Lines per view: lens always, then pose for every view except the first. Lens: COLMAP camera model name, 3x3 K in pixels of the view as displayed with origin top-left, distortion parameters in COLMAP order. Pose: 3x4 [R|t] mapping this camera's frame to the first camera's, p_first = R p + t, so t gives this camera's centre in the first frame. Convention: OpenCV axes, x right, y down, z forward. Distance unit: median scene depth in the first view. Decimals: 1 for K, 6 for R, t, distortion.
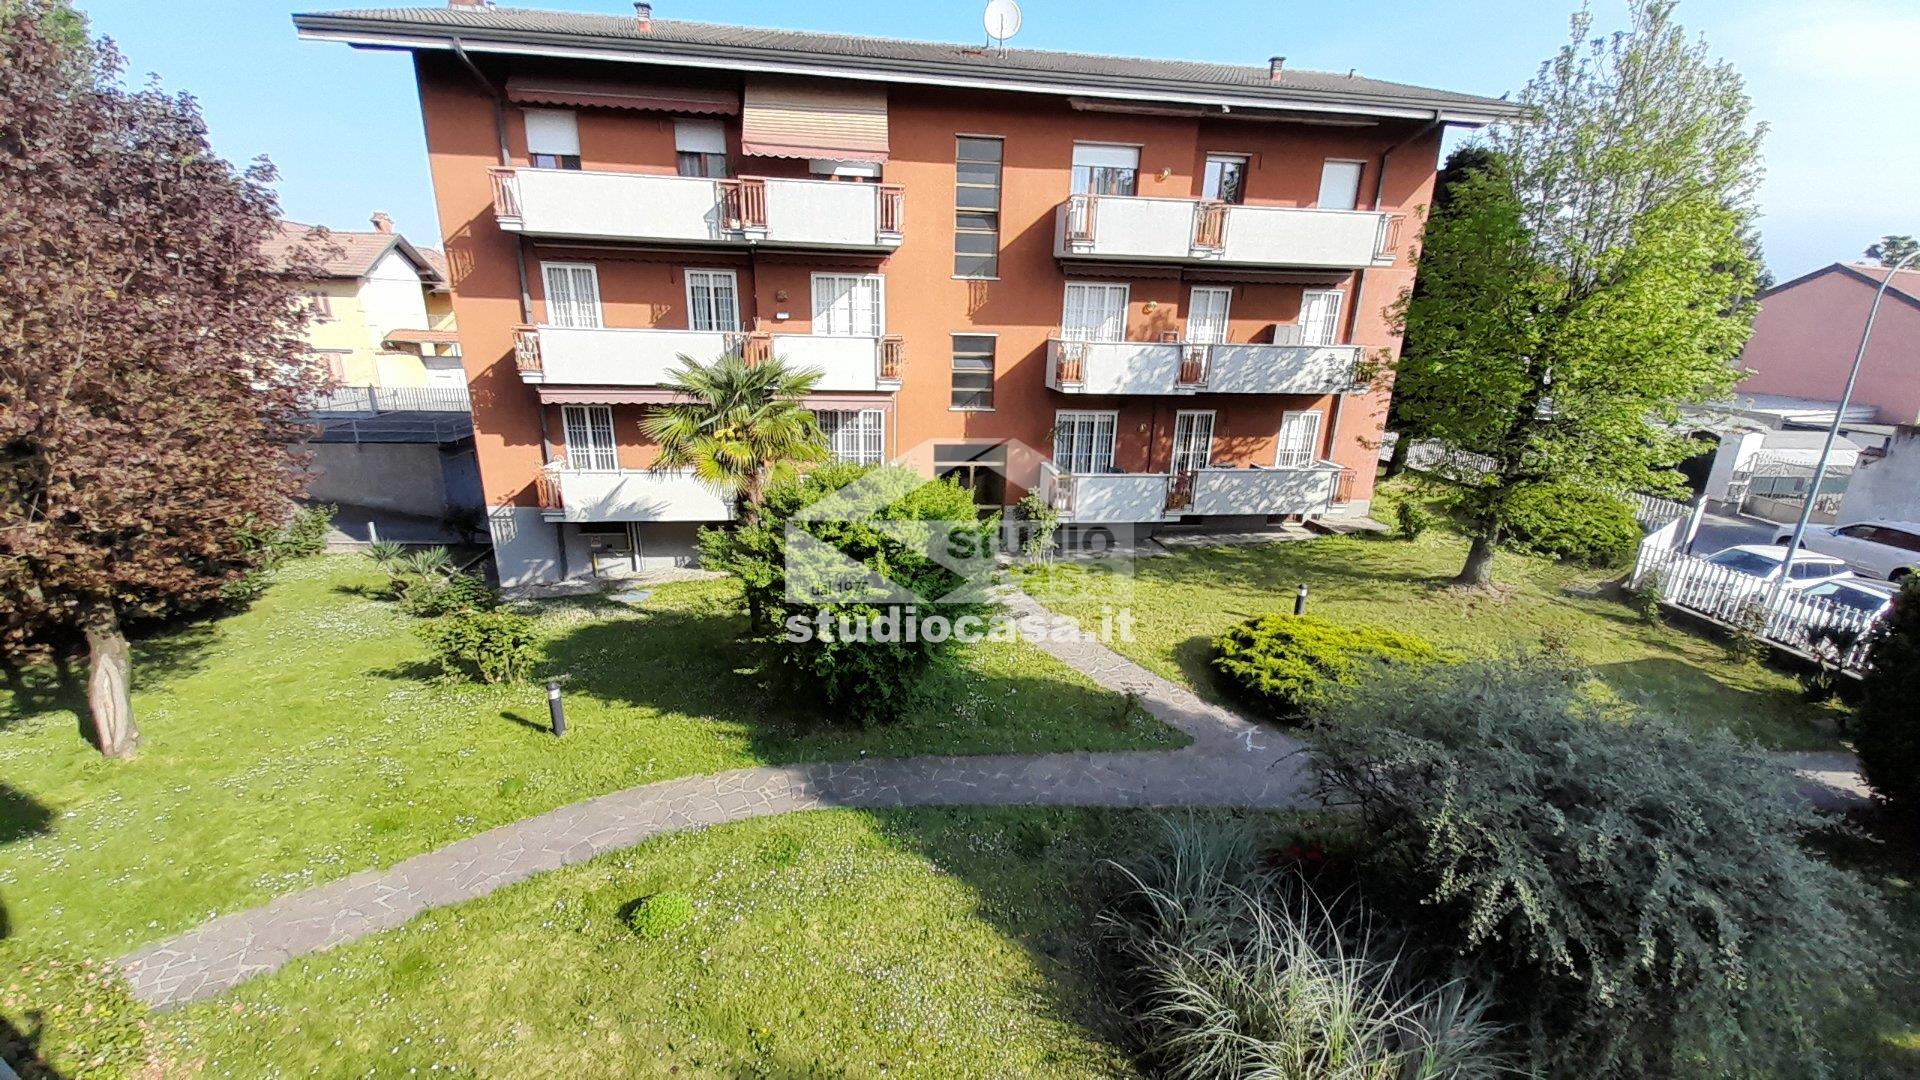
lens RADIAL K [[763.5, 0, 964.2], [0, 763.5, 543.2], [0, 0, 1]] dist [0.000562, -0.000046]
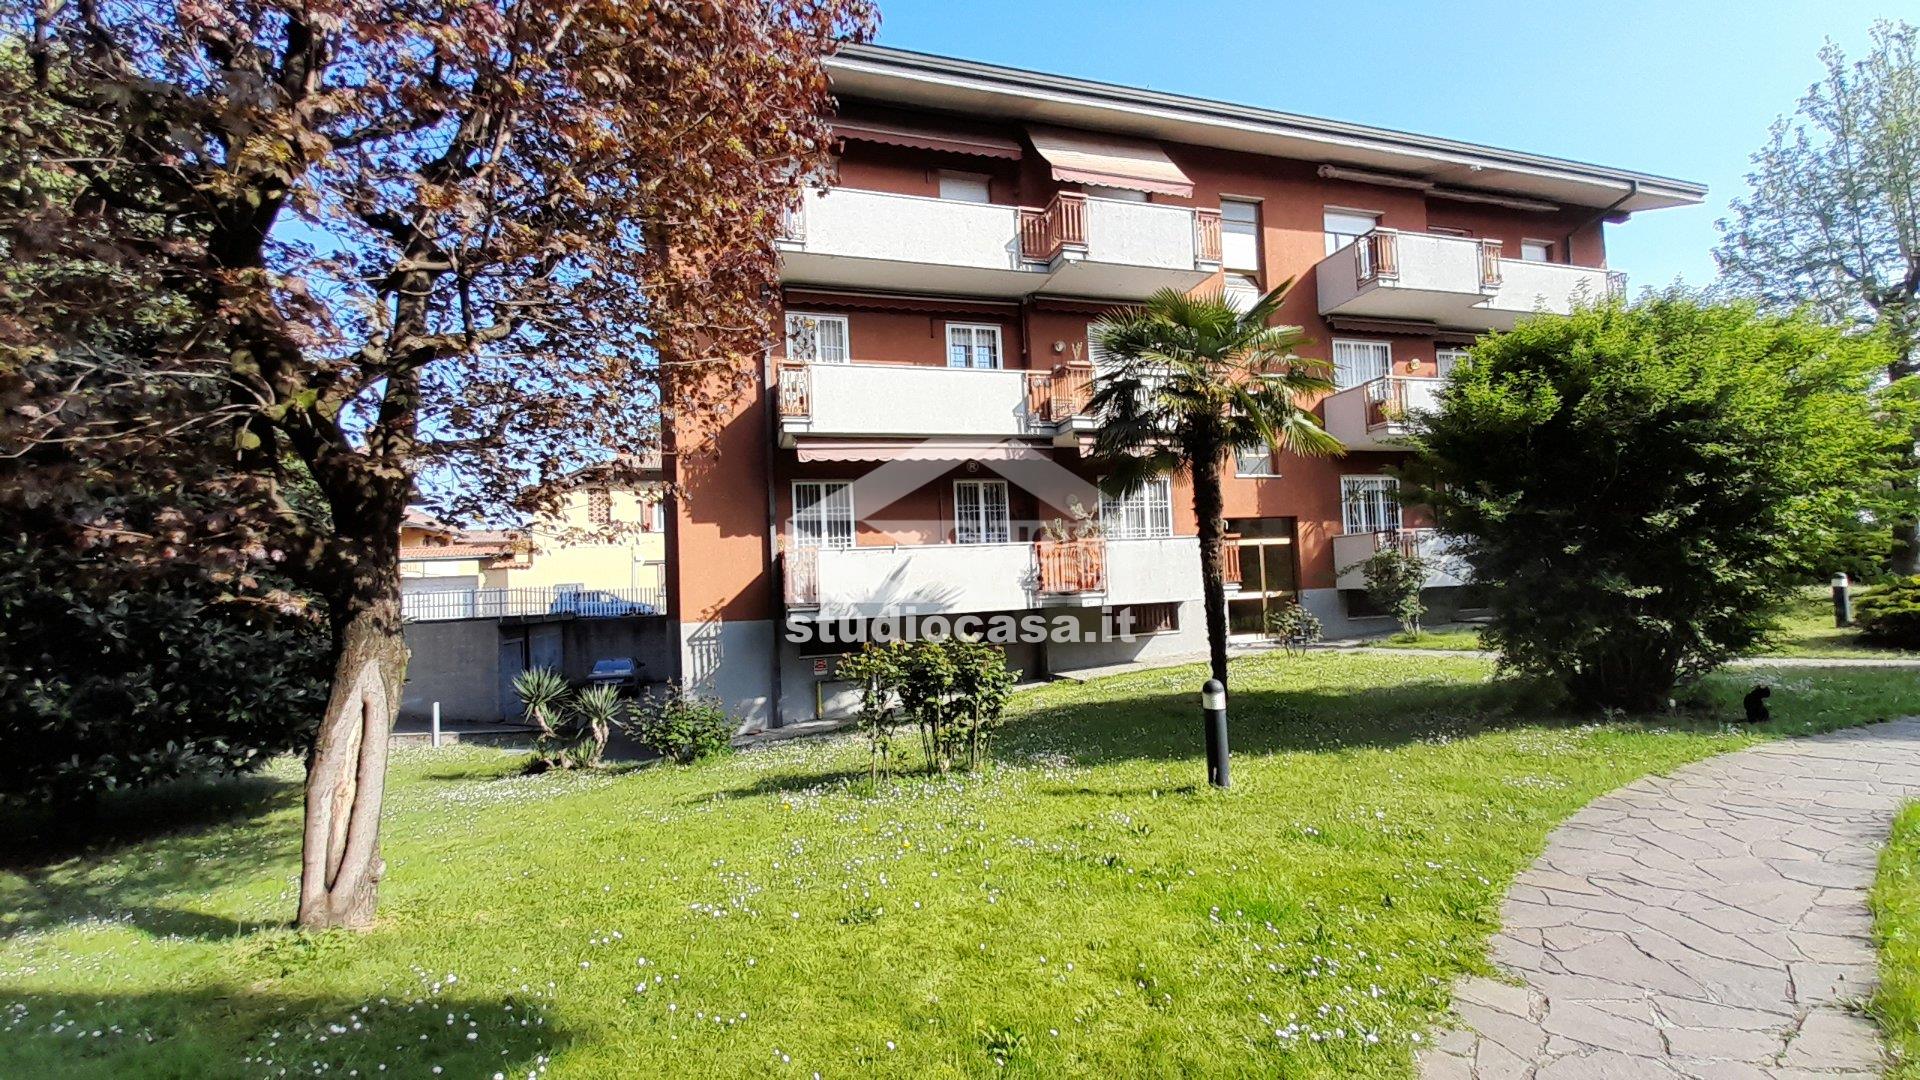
lens RADIAL K [[763.5, 0, 959.5], [0, 763.5, 537.2], [0, 0, 1]] dist [0.000562, -0.000046]
pose [[0.984289, -0.065643, 0.163912, -0.505564], [0.121319, 0.925918, -0.357710, 0.166100], [-0.128287, 0.371976, 0.919335, 0.305569]]
